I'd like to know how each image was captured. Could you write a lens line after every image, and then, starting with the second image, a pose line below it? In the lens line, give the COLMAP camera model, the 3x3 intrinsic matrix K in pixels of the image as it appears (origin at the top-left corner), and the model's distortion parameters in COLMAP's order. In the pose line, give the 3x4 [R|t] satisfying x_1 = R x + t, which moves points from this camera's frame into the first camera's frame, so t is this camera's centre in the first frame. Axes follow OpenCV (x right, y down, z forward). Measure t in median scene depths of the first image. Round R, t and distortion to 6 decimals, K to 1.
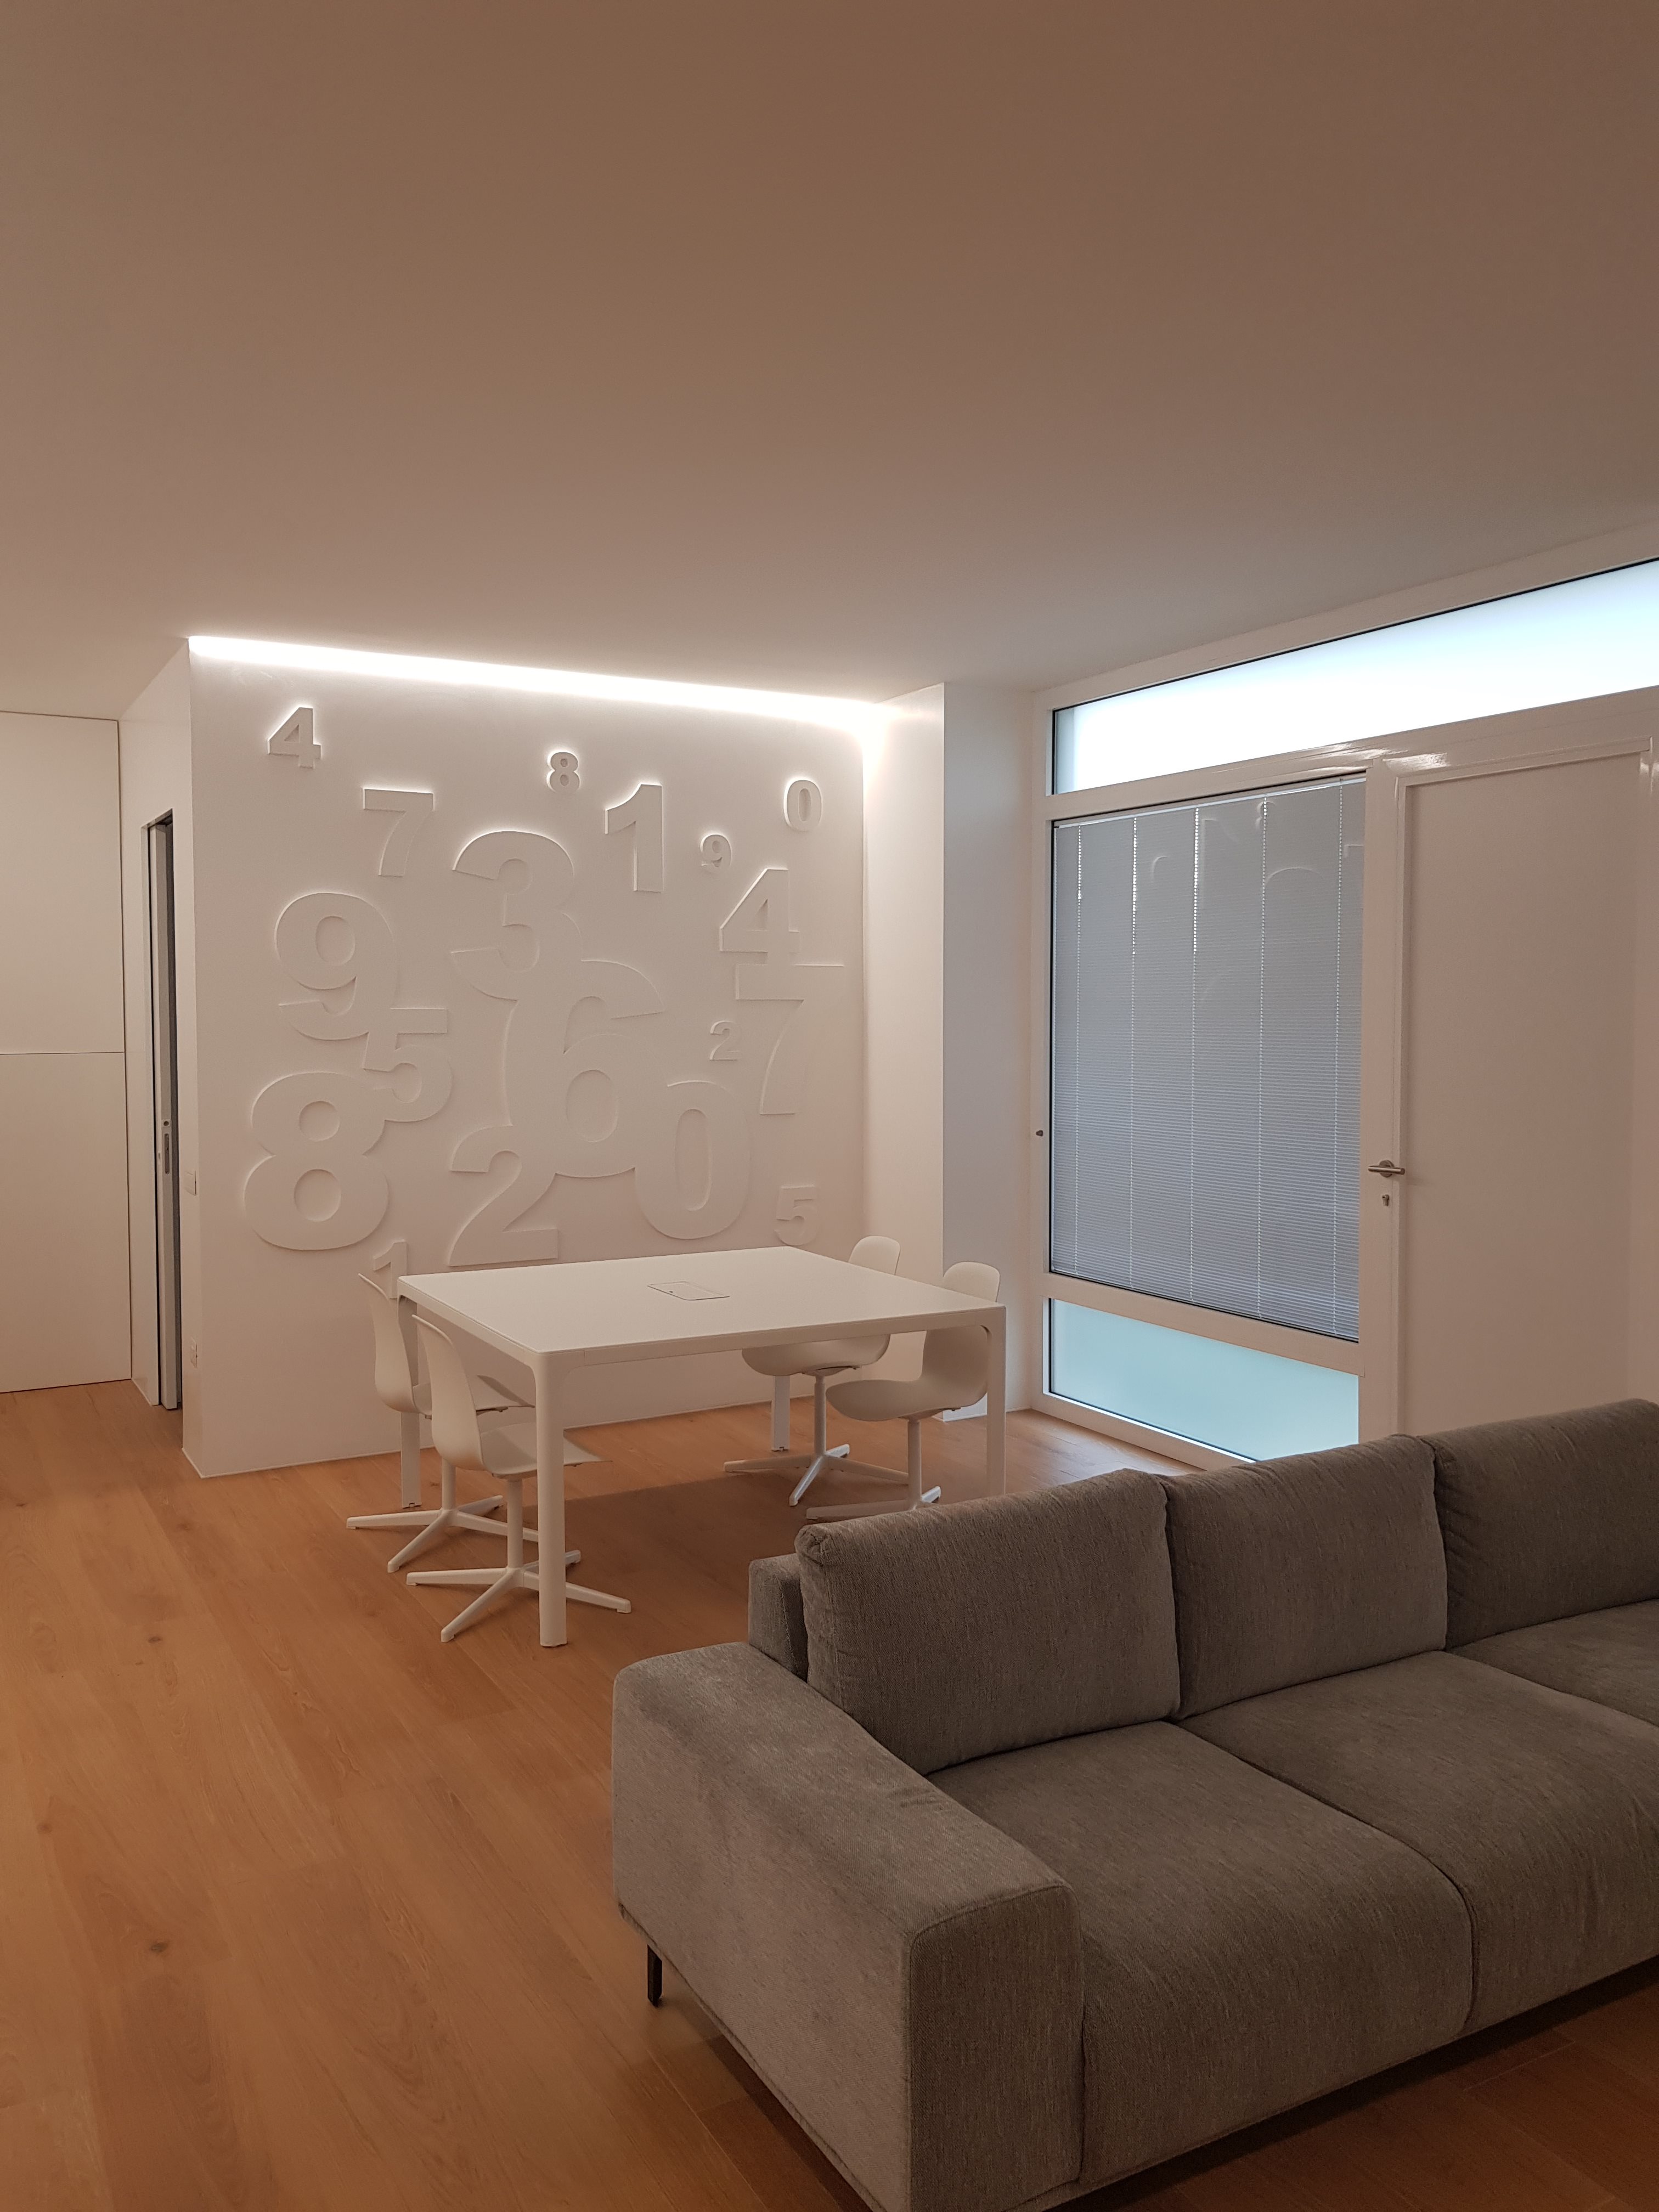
lens RADIAL K [[1712.3, 0, 832.0], [0, 1712.3, 1095.7], [0, 0, 1]] dist [0.091366, -0.149776]
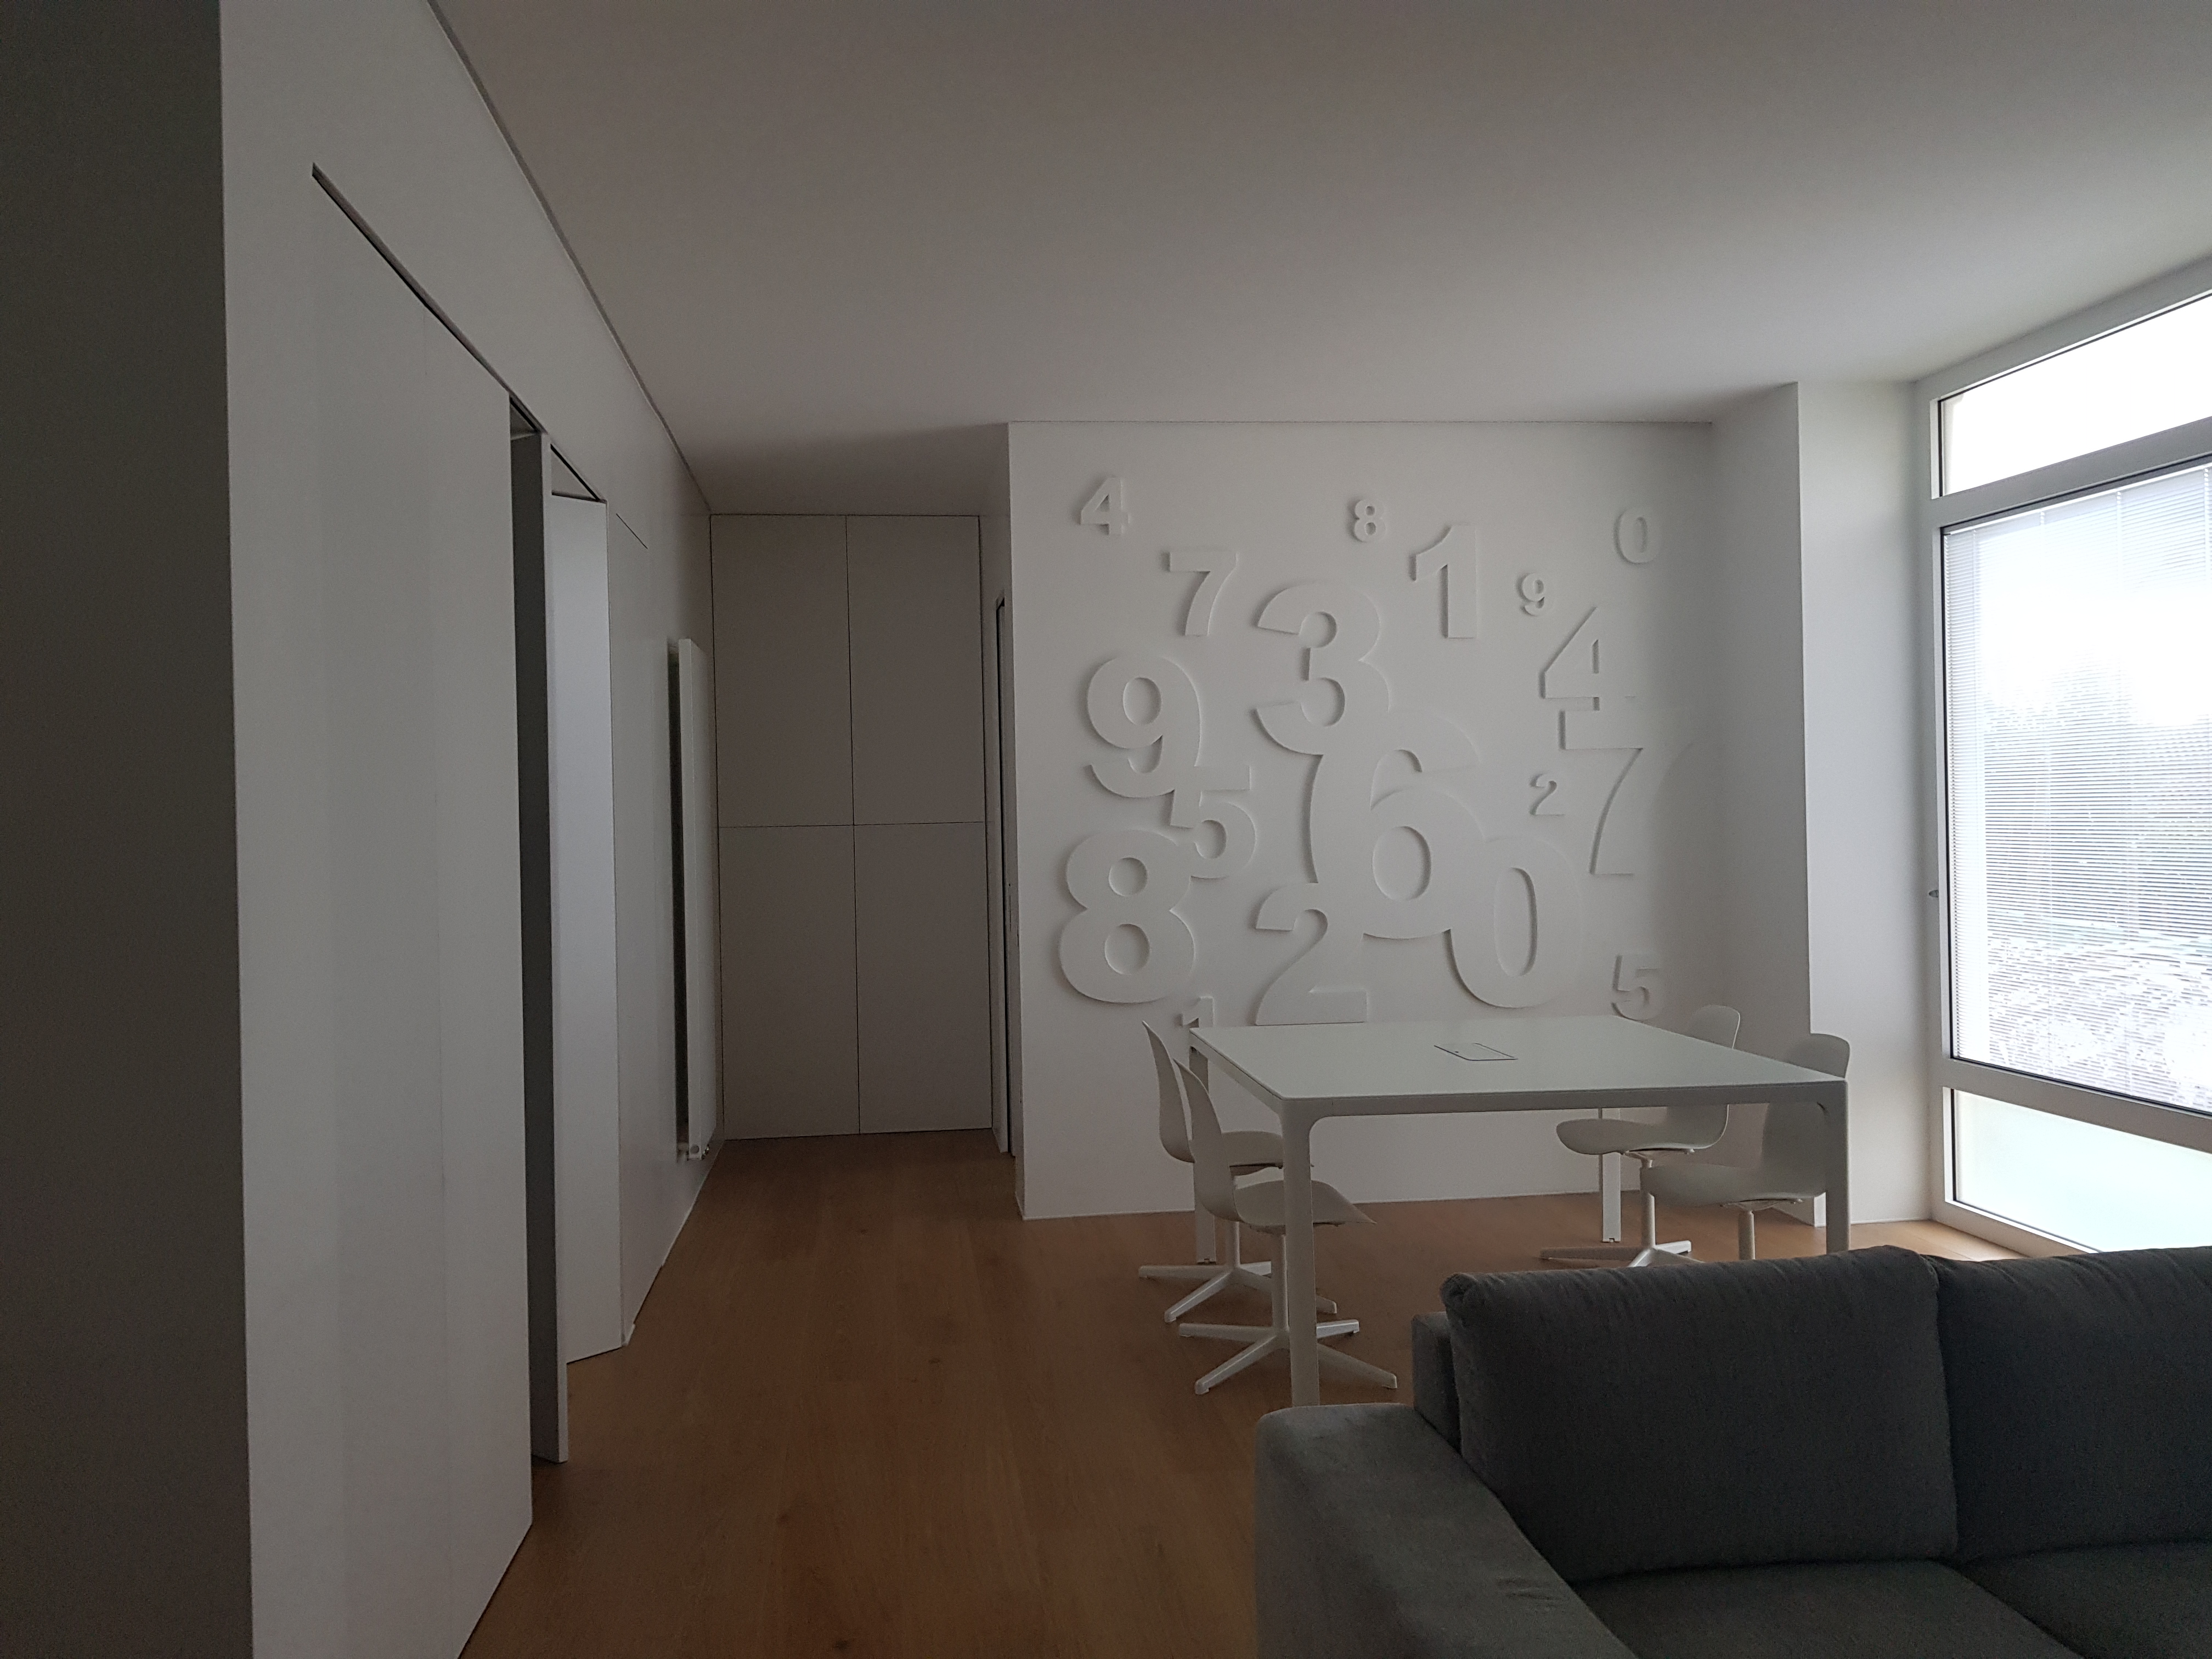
lens RADIAL K [[1716.4, 0, 1071.9], [0, 1716.4, 821.1], [0, 0, 1]] dist [0.096912, -0.186175]
pose [[0.922622, -0.018561, -0.385258, 0.066705], [0.002132, 0.999072, -0.043029, 0.025515], [0.385699, 0.038879, 0.921805, 0.045878]]
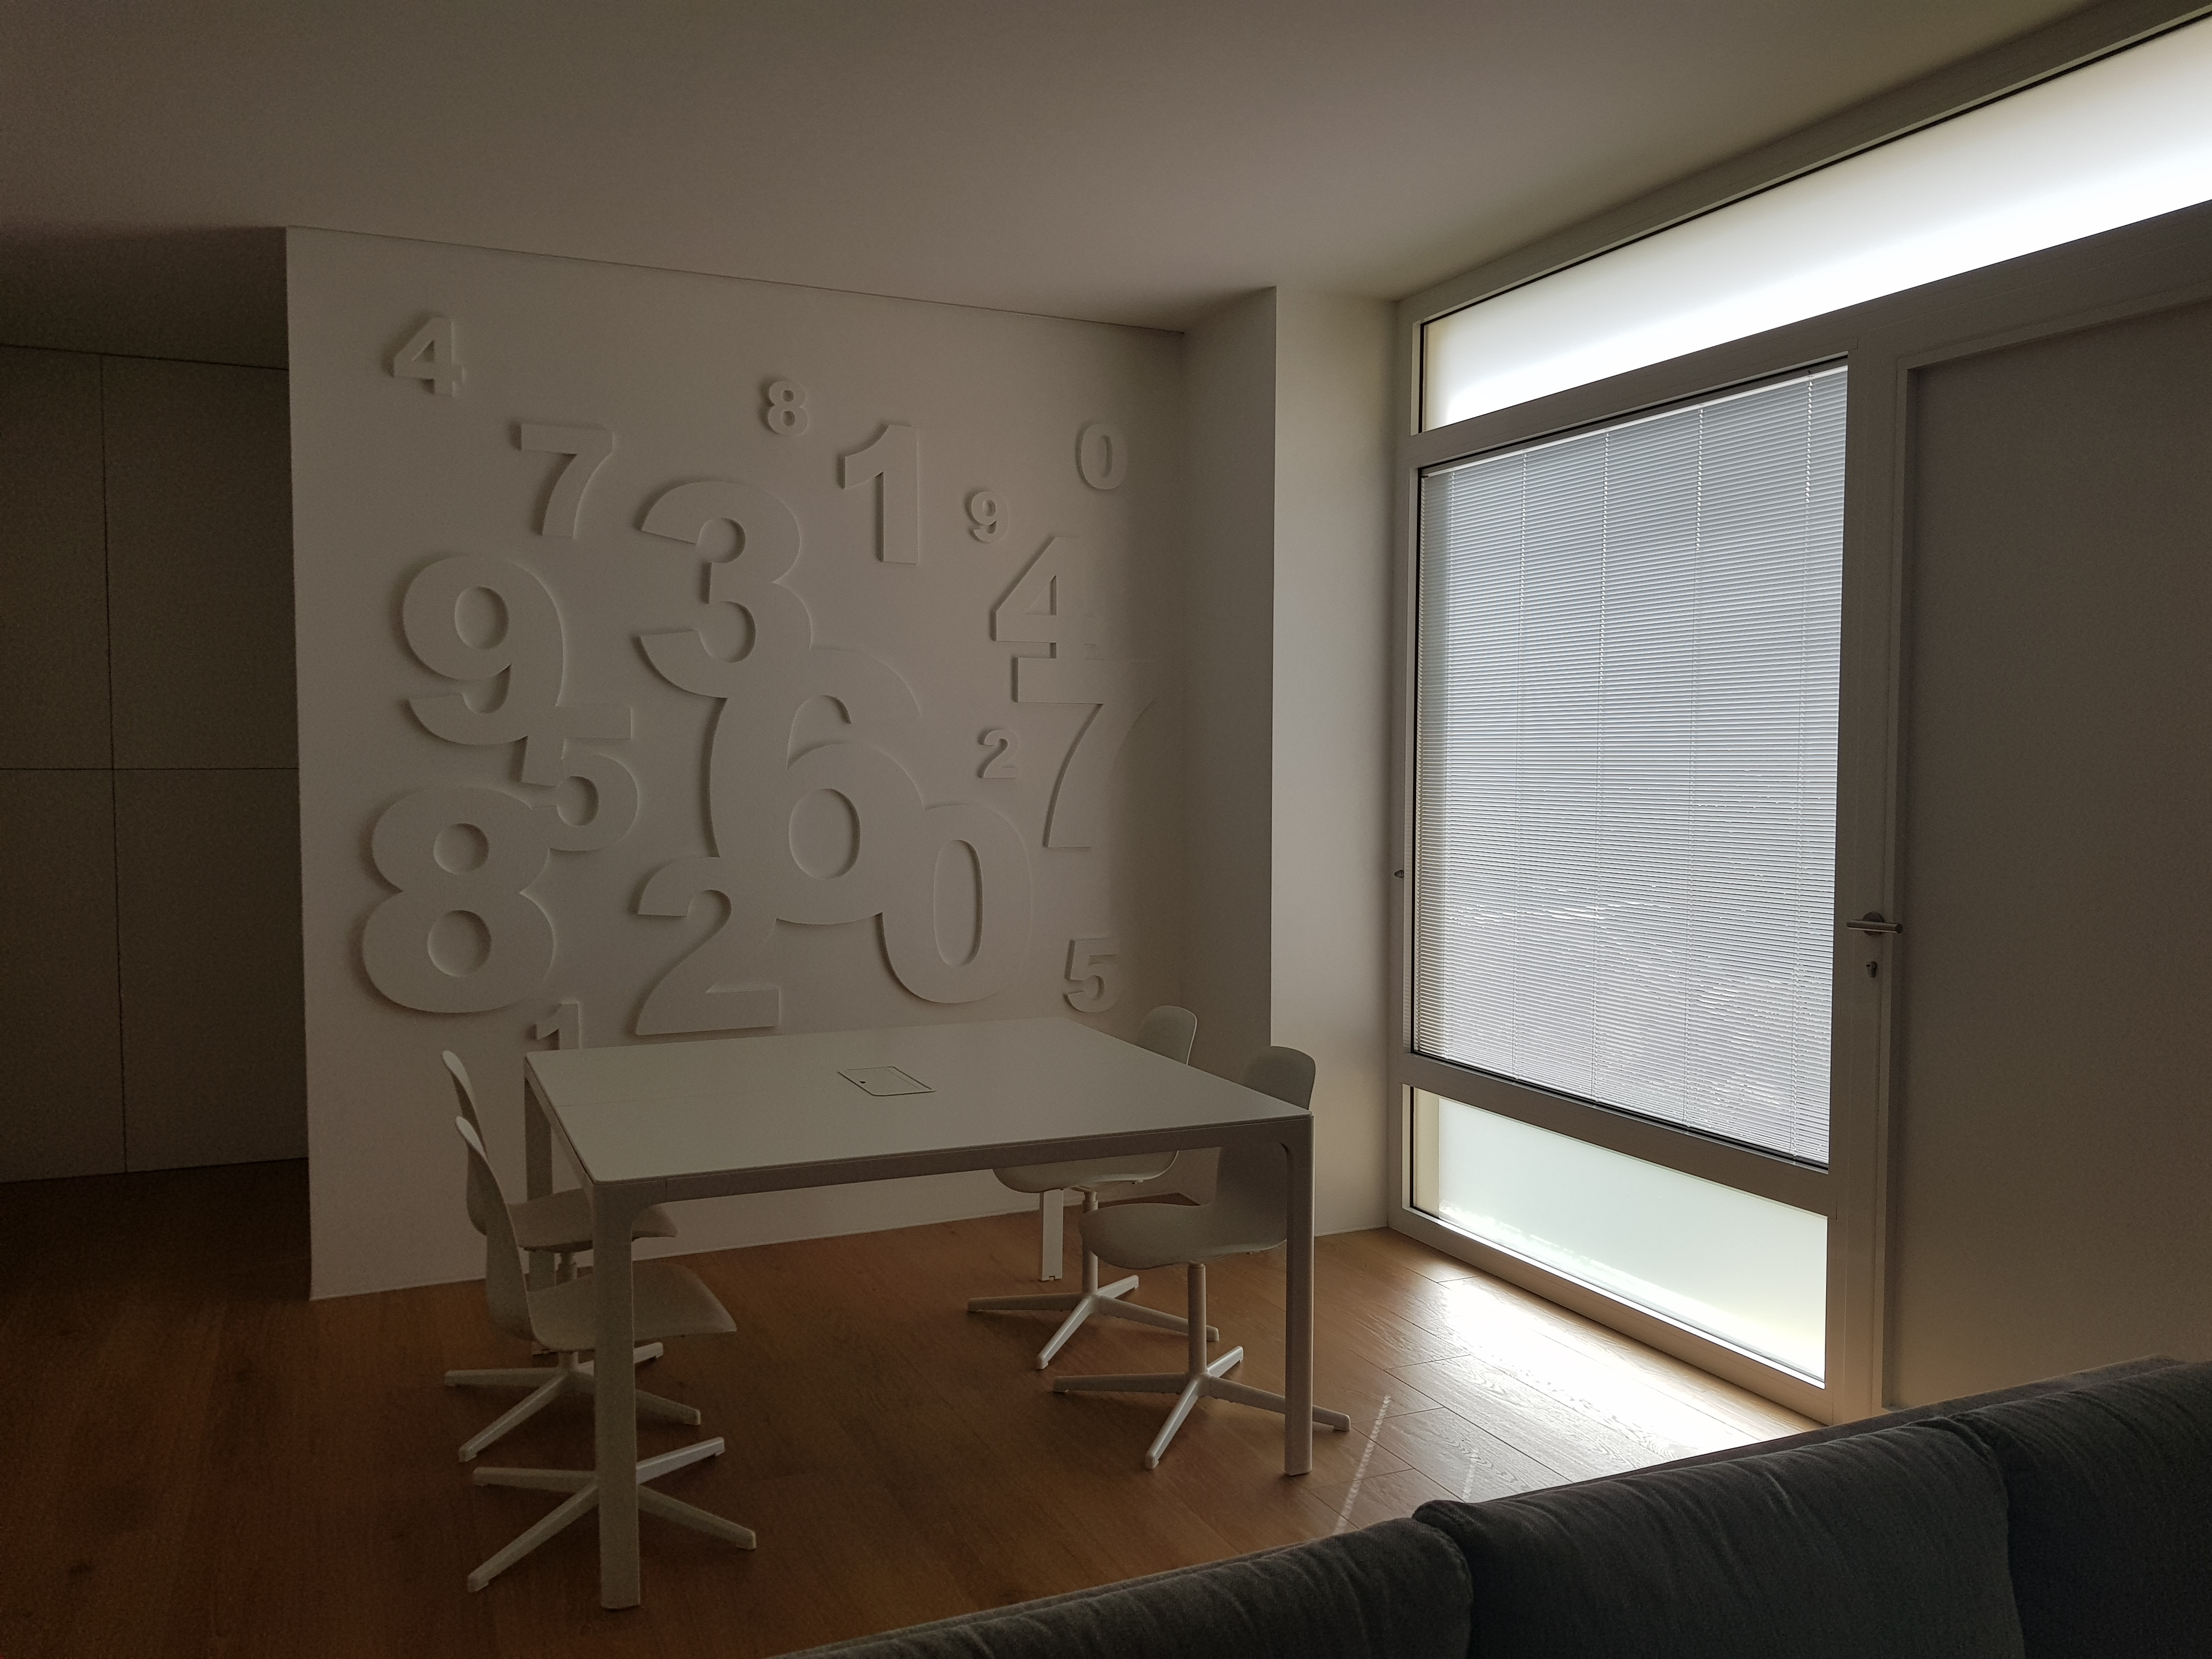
lens RADIAL K [[1712.3, 0, 1111.4], [0, 1712.3, 844.3], [0, 0, 1]] dist [0.091366, -0.149776]
pose [[0.996374, 0.006107, -0.084866, 0.064293], [-0.006043, 0.999981, 0.001021, 0.010185], [0.084870, -0.000505, 0.996392, 0.242978]]
